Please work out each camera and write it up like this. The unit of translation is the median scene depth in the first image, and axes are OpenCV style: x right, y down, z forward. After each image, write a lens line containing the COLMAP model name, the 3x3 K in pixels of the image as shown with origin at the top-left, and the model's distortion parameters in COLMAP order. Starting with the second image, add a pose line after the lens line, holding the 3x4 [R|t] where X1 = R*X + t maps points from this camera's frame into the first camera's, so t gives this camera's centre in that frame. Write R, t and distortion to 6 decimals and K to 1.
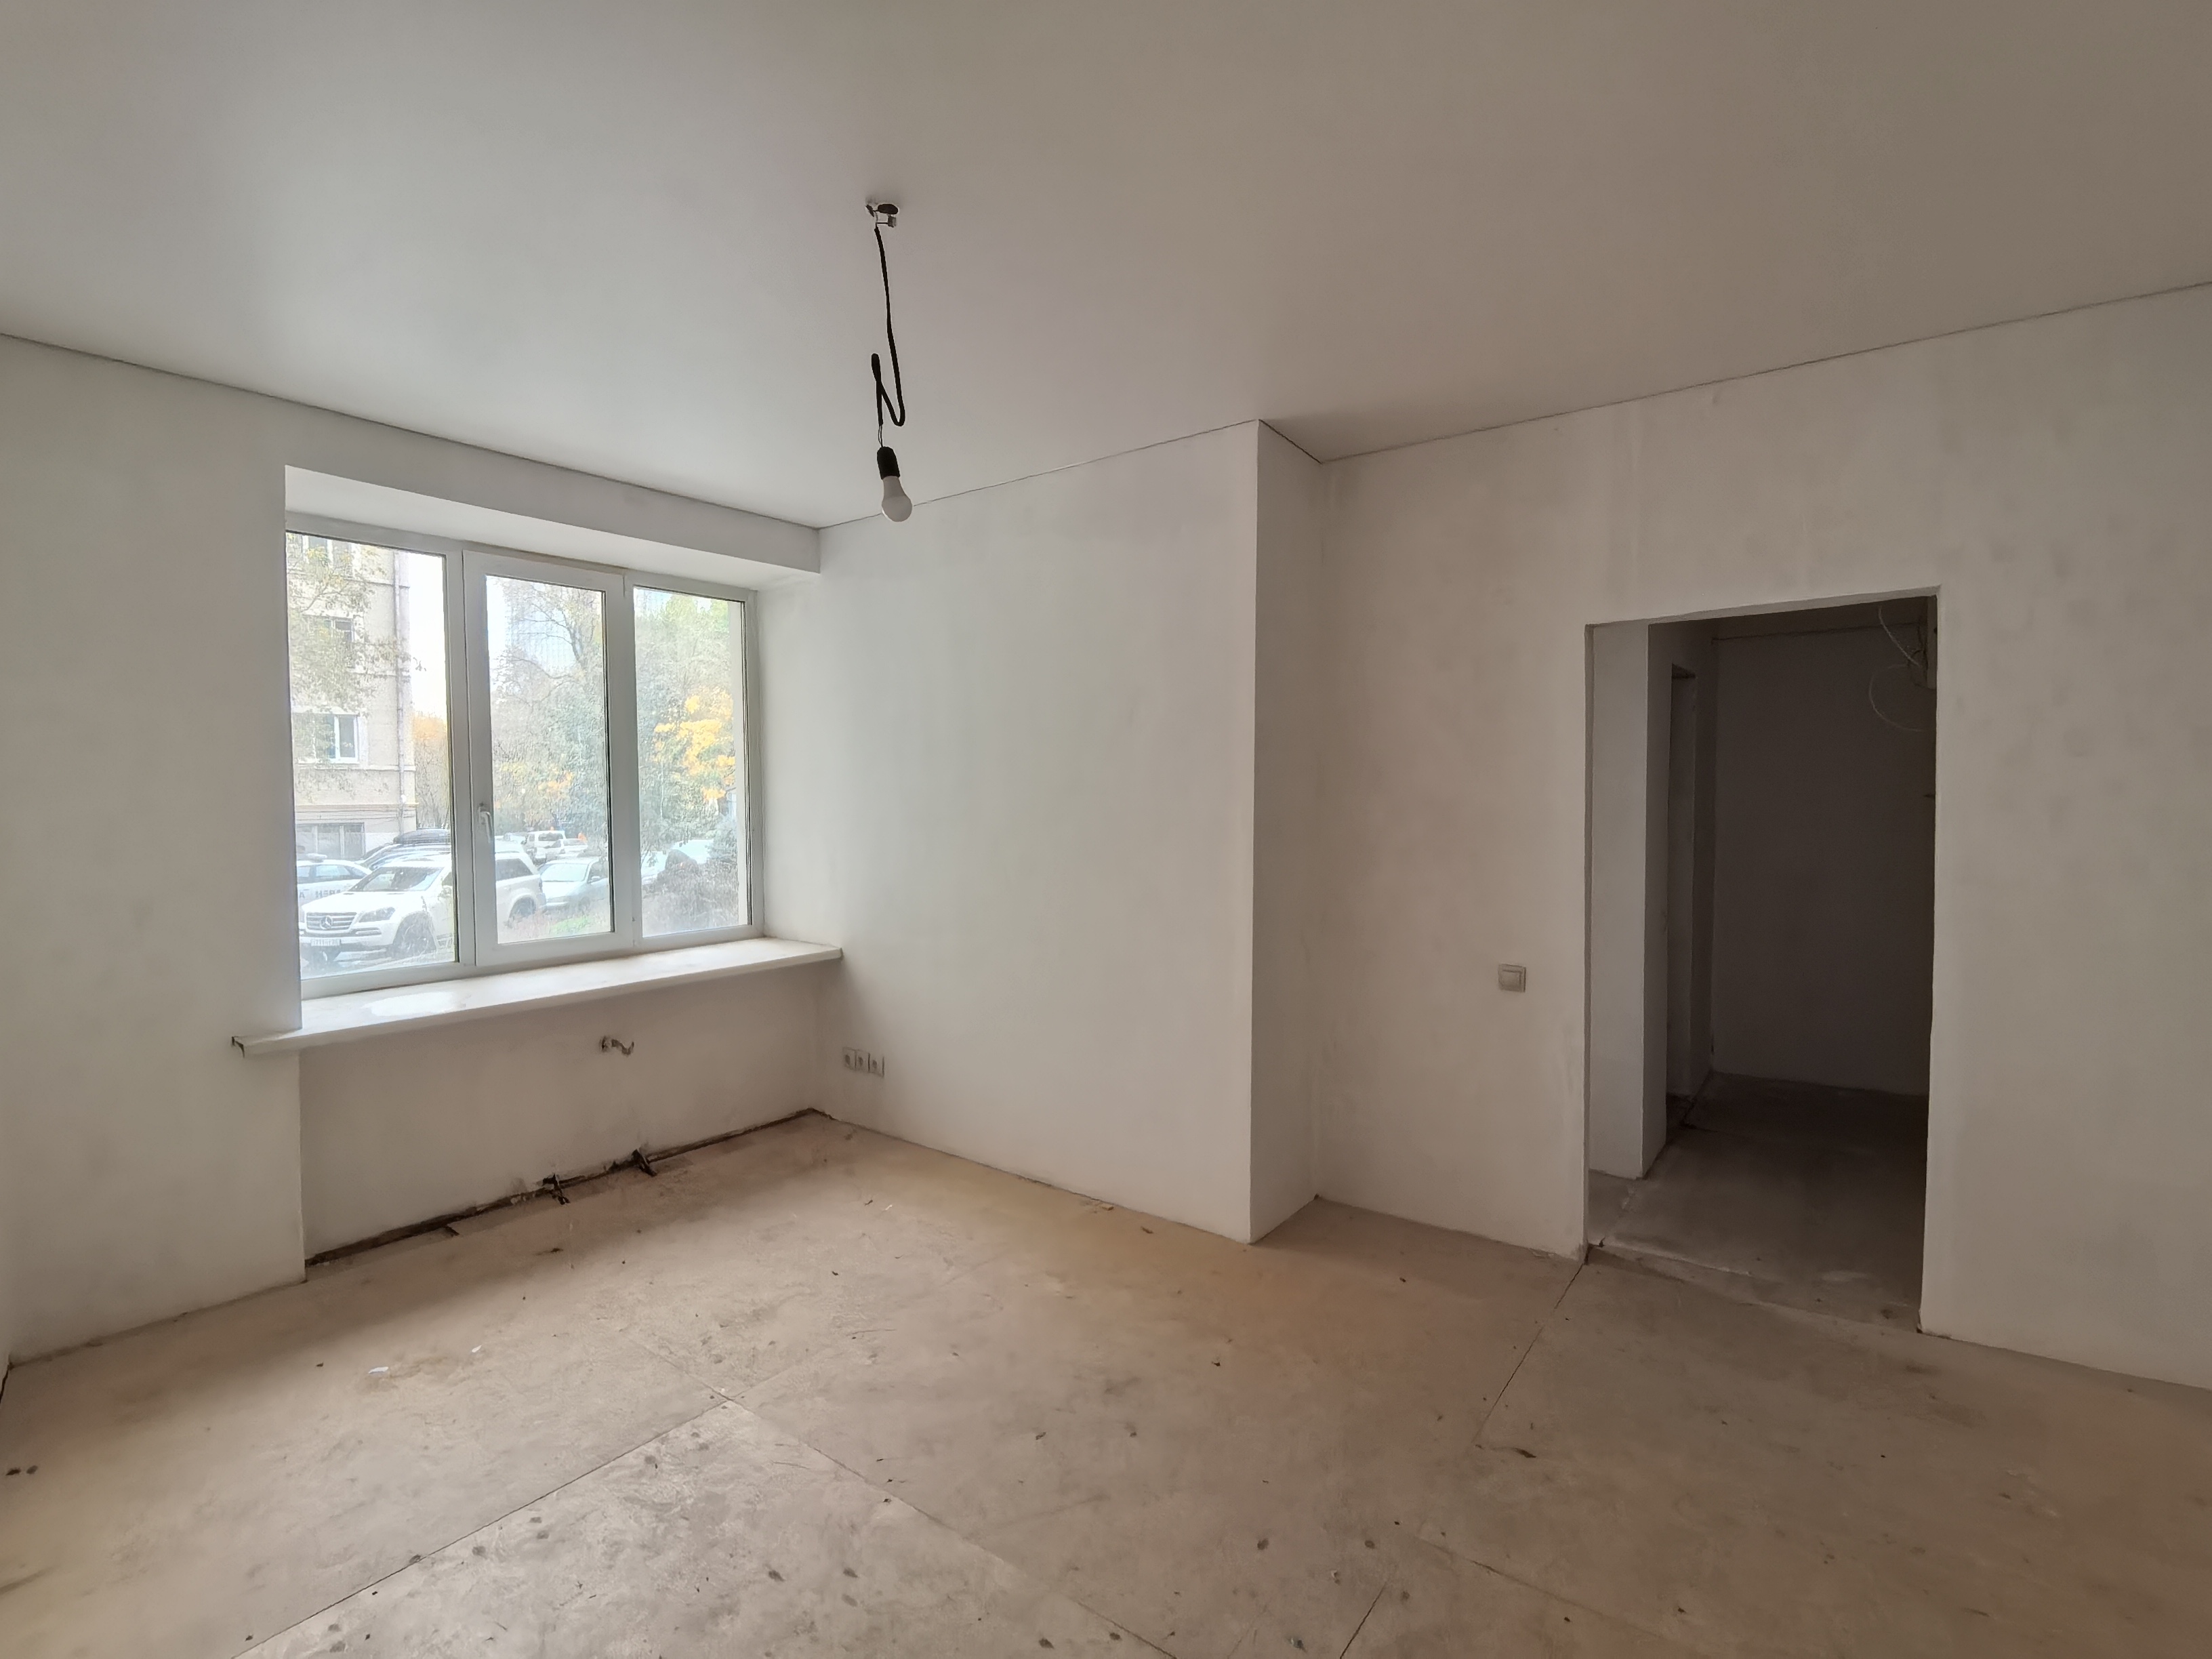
lens RADIAL K [[1021.8, 0, 1115.8], [0, 1021.8, 833.2], [0, 0, 1]] dist [-0.002356, -0.012015]
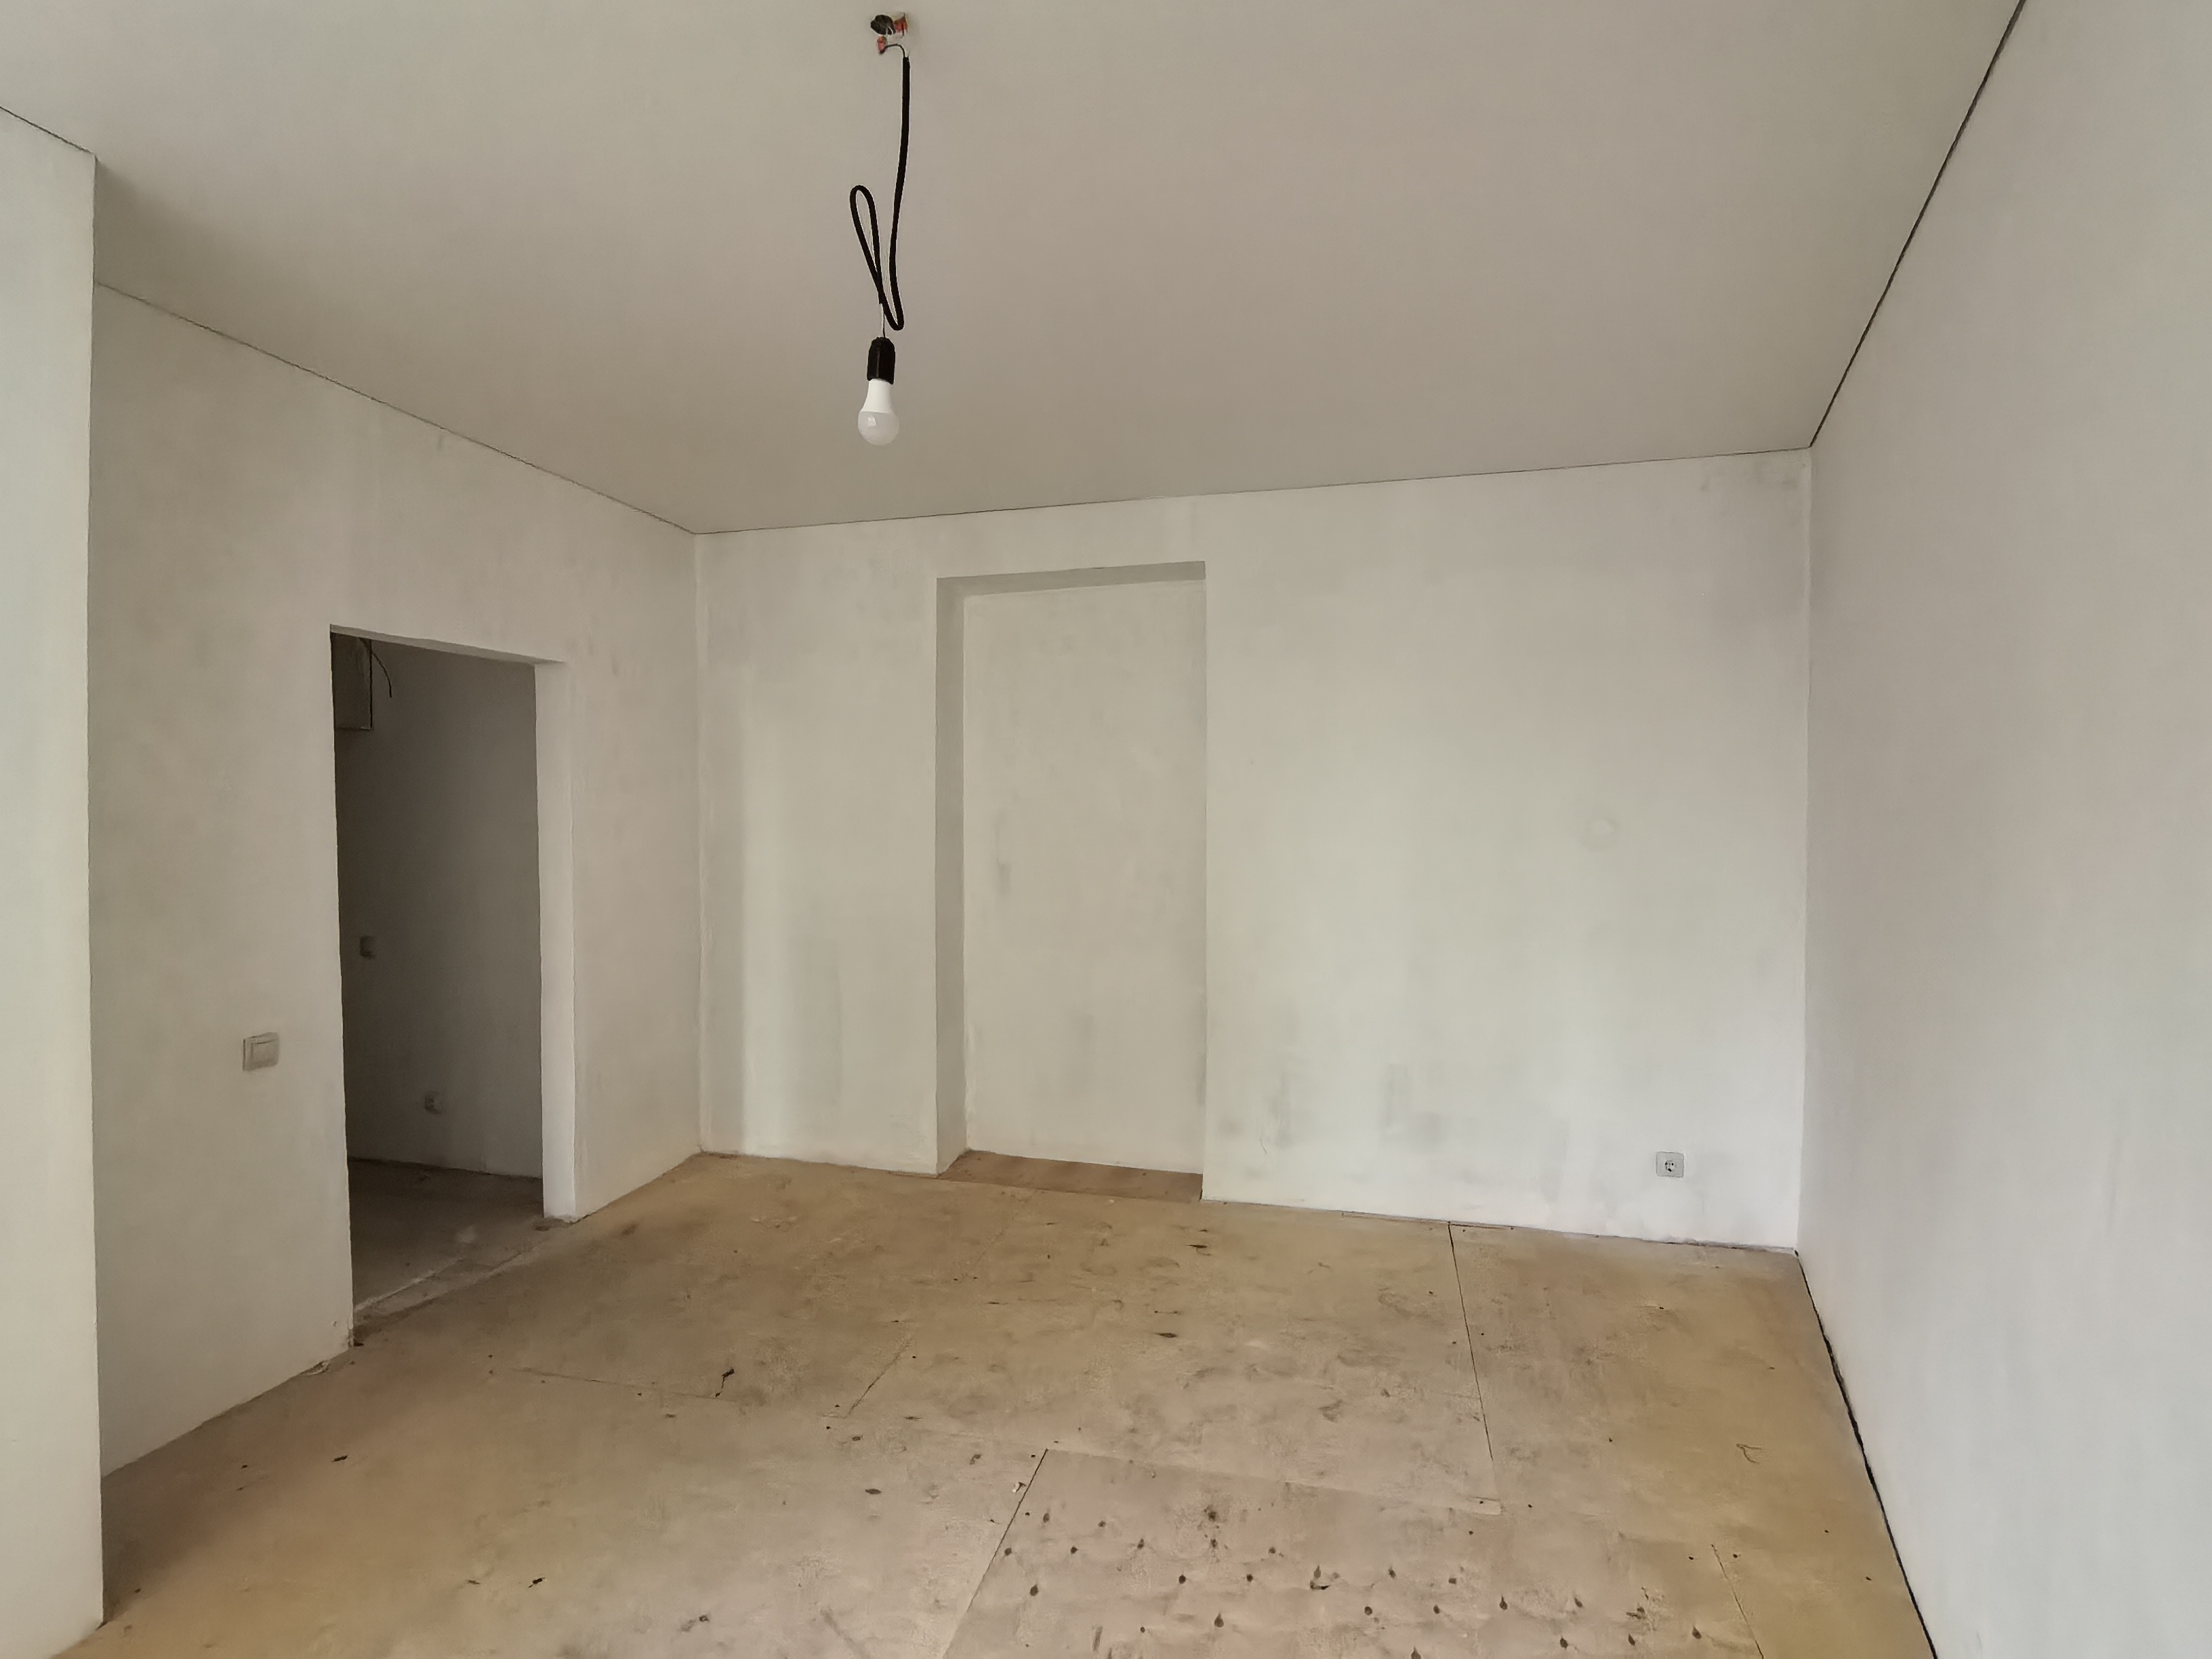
lens RADIAL K [[1021.8, 0, 1115.8], [0, 1021.8, 833.2], [0, 0, 1]] dist [-0.002356, -0.012015]
pose [[-0.384422, -0.011521, 0.923085, -0.514388], [0.037152, 0.998919, 0.027939, -0.020264], [-0.922409, 0.045035, -0.383579, 0.607312]]
